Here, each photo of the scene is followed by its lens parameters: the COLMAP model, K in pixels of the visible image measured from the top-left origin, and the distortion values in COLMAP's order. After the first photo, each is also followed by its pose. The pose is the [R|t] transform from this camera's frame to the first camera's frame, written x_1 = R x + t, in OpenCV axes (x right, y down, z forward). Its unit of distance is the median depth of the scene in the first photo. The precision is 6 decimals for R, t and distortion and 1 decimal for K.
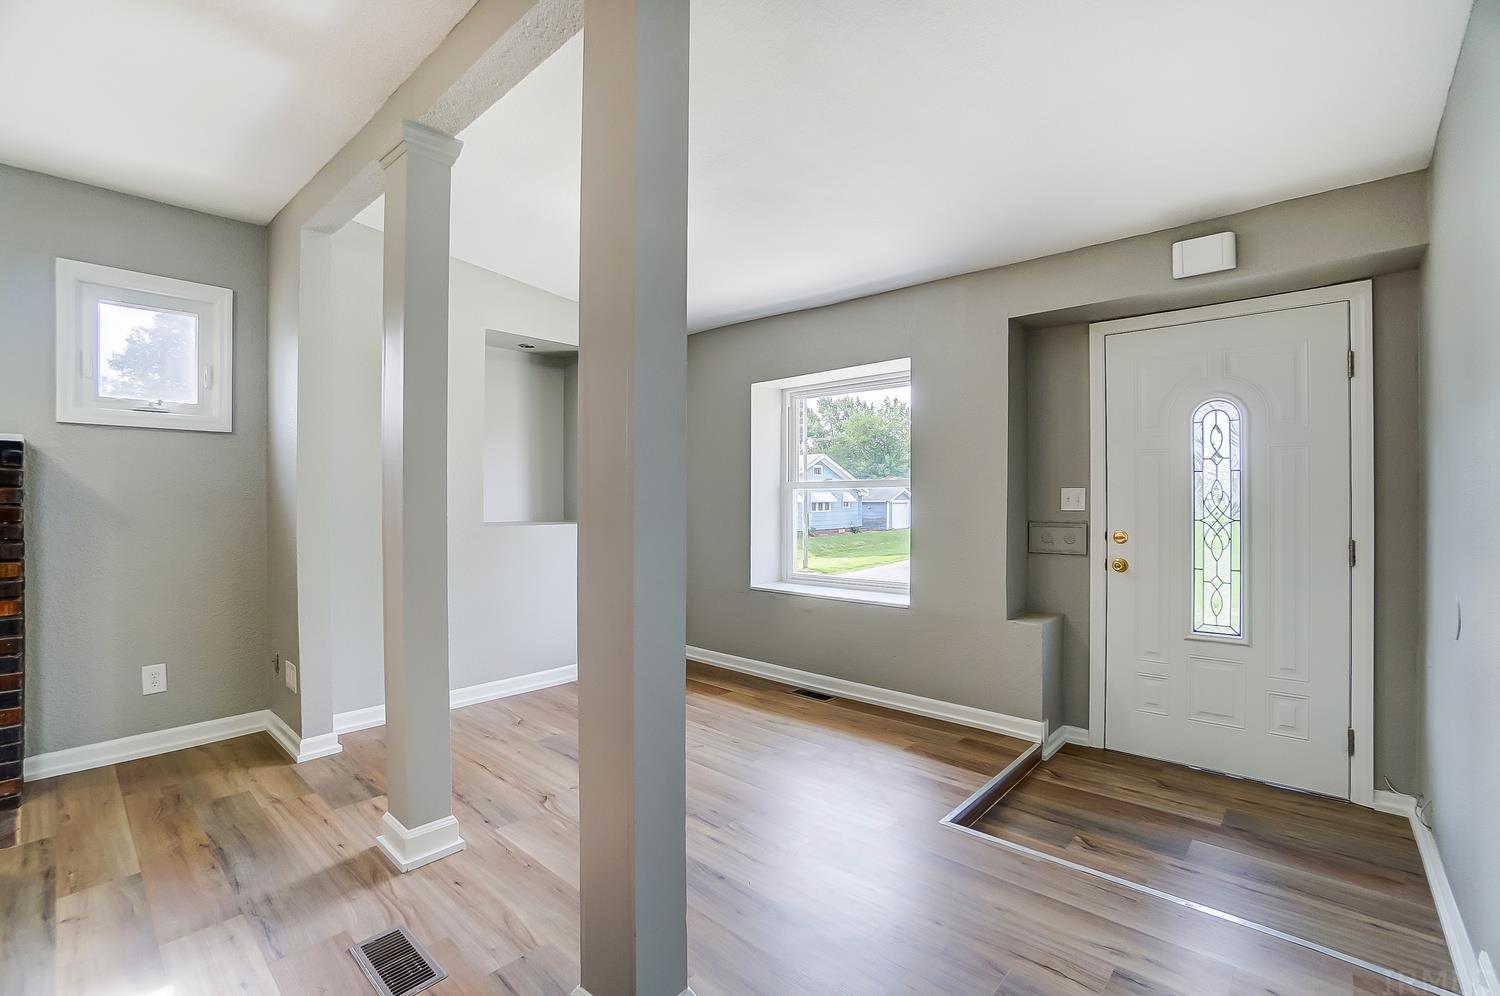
lens RADIAL K [[663.7, 0, 746.9], [0, 663.7, 495.6], [0, 0, 1]] dist [-0.059208, 0.021131]
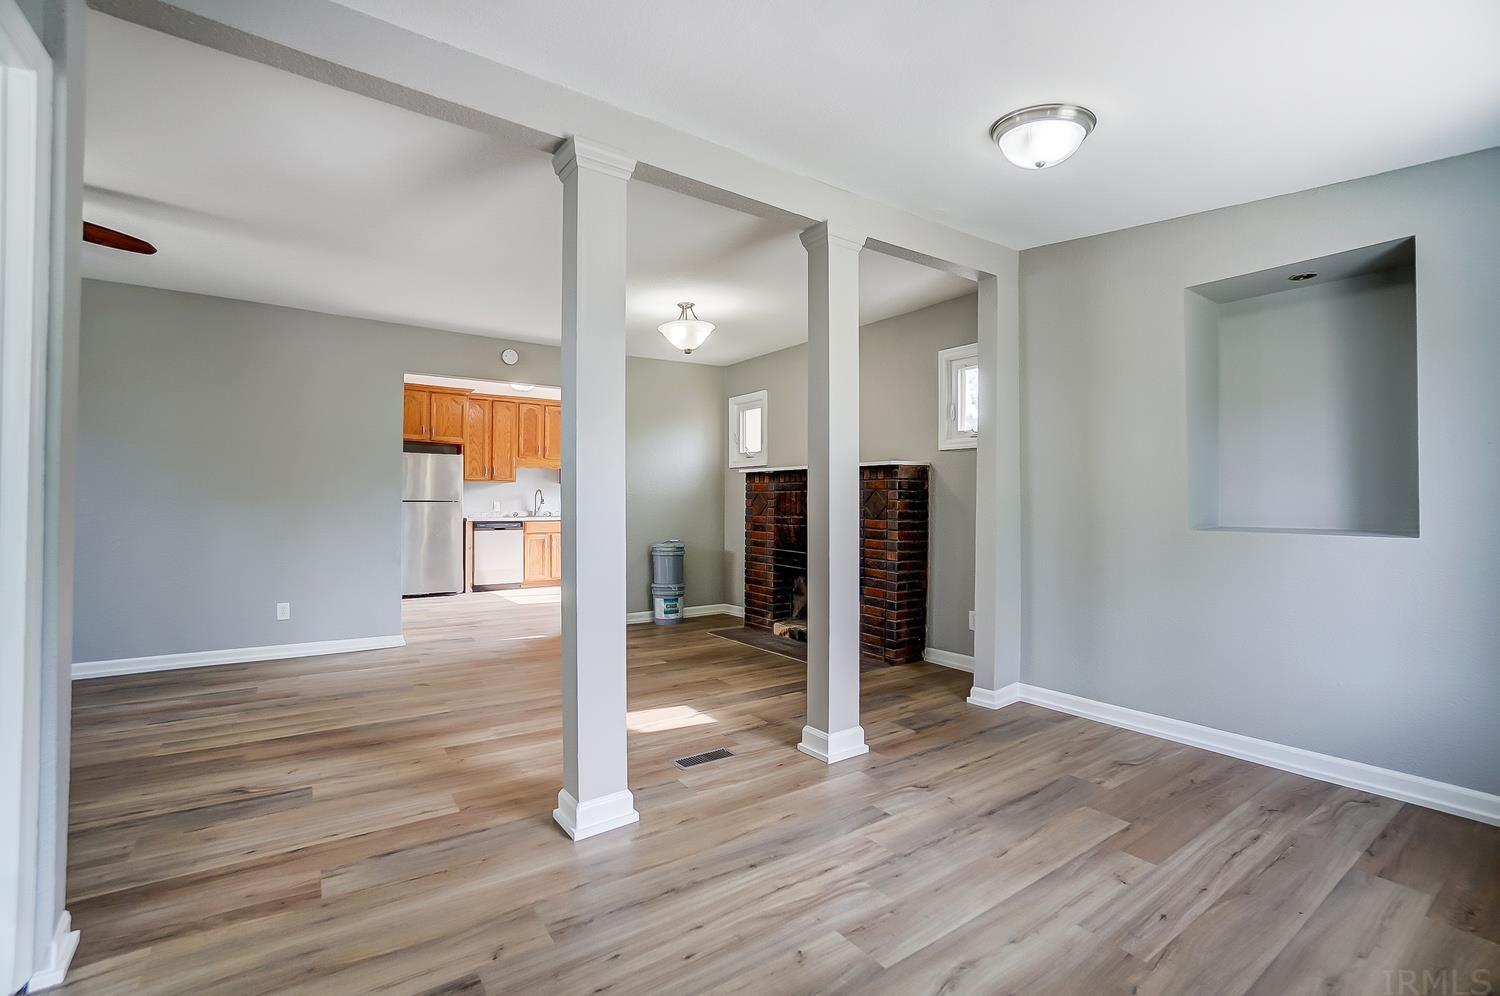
lens RADIAL K [[663.7, 0, 746.9], [0, 663.7, 495.6], [0, 0, 1]] dist [-0.059208, 0.021131]
pose [[-0.215074, -0.011156, -0.976534, 0.653253], [-0.000877, 0.999937, -0.011230, 0.018894], [0.976597, -0.001559, -0.215070, 0.827996]]
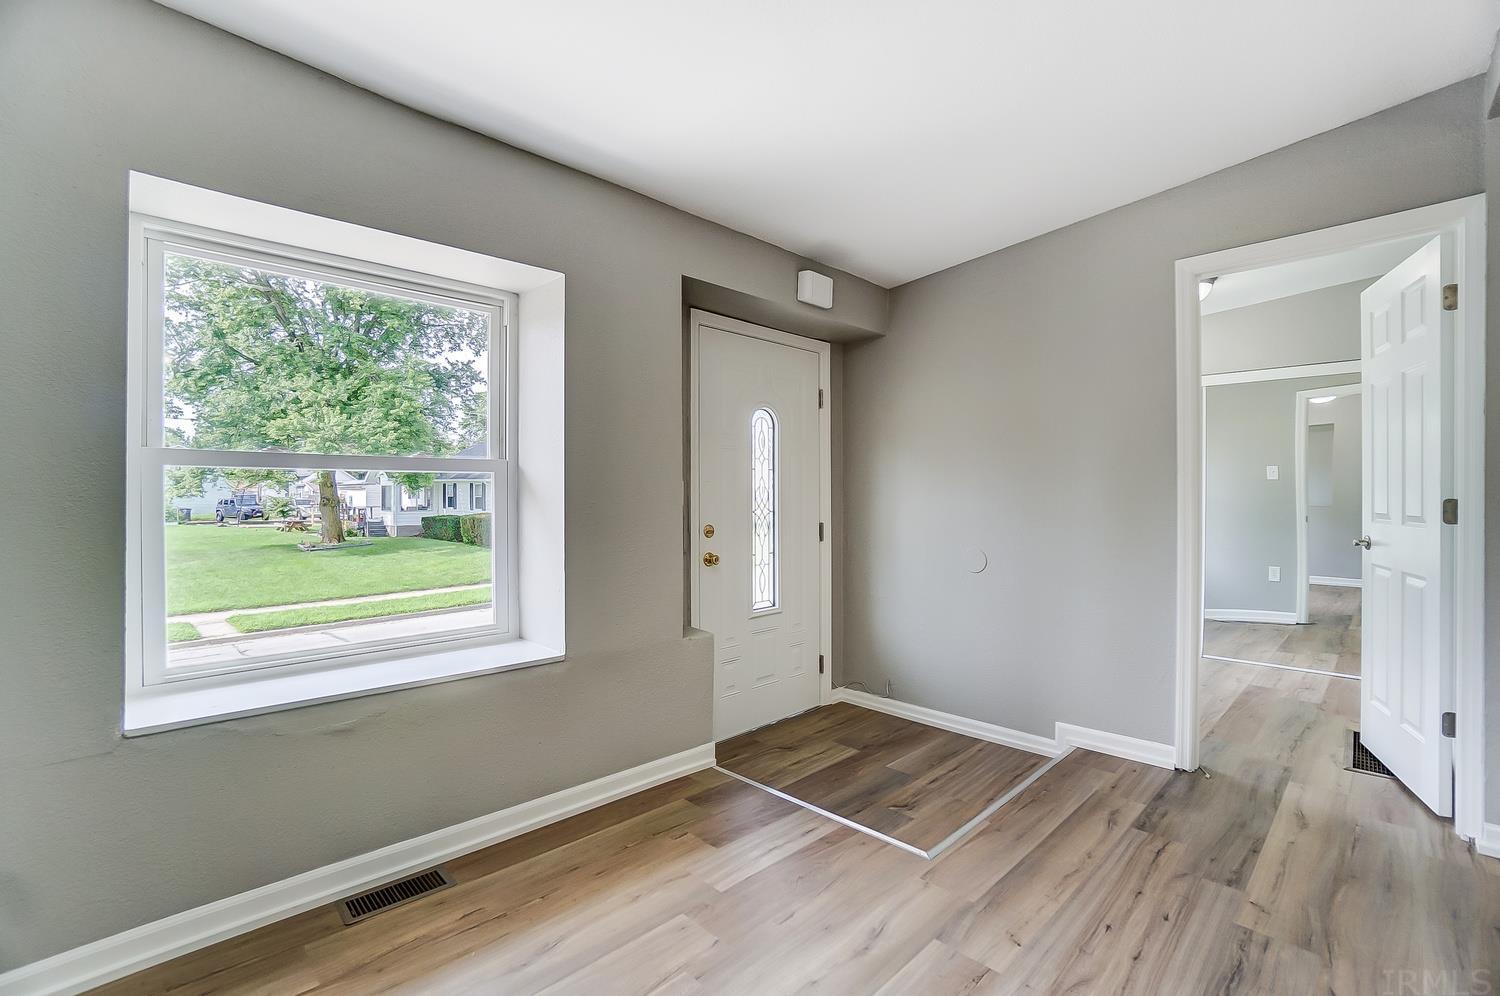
lens RADIAL K [[669.2, 0, 750.0], [0, 669.2, 498.0], [0, 0, 1]] dist [-0.065439, 0.024750]
pose [[0.051480, -0.001474, 0.998673, -0.480643], [-0.008796, 0.999959, 0.001929, 0.012133], [-0.998635, -0.008884, 0.051465, 0.961965]]
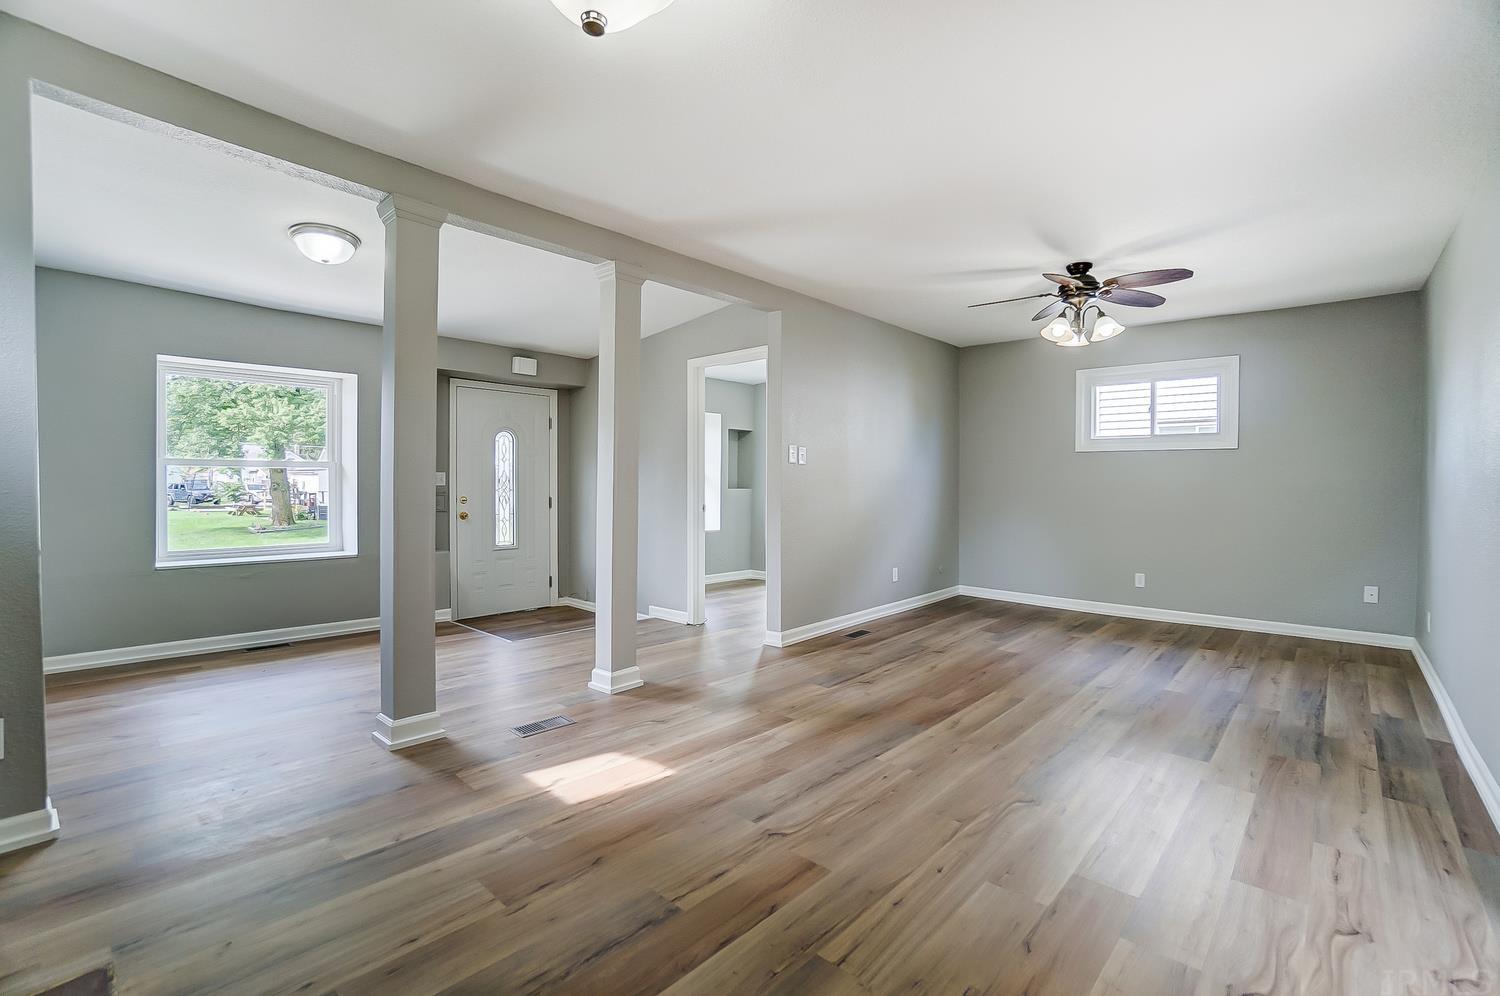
lens RADIAL K [[663.7, 0, 746.9], [0, 663.7, 495.6], [0, 0, 1]] dist [-0.059208, 0.021131]
pose [[0.003538, -0.014805, 0.999884, -1.347227], [-0.016407, 0.999755, 0.014861, 0.012491], [-0.999859, -0.016458, 0.003295, 0.229164]]
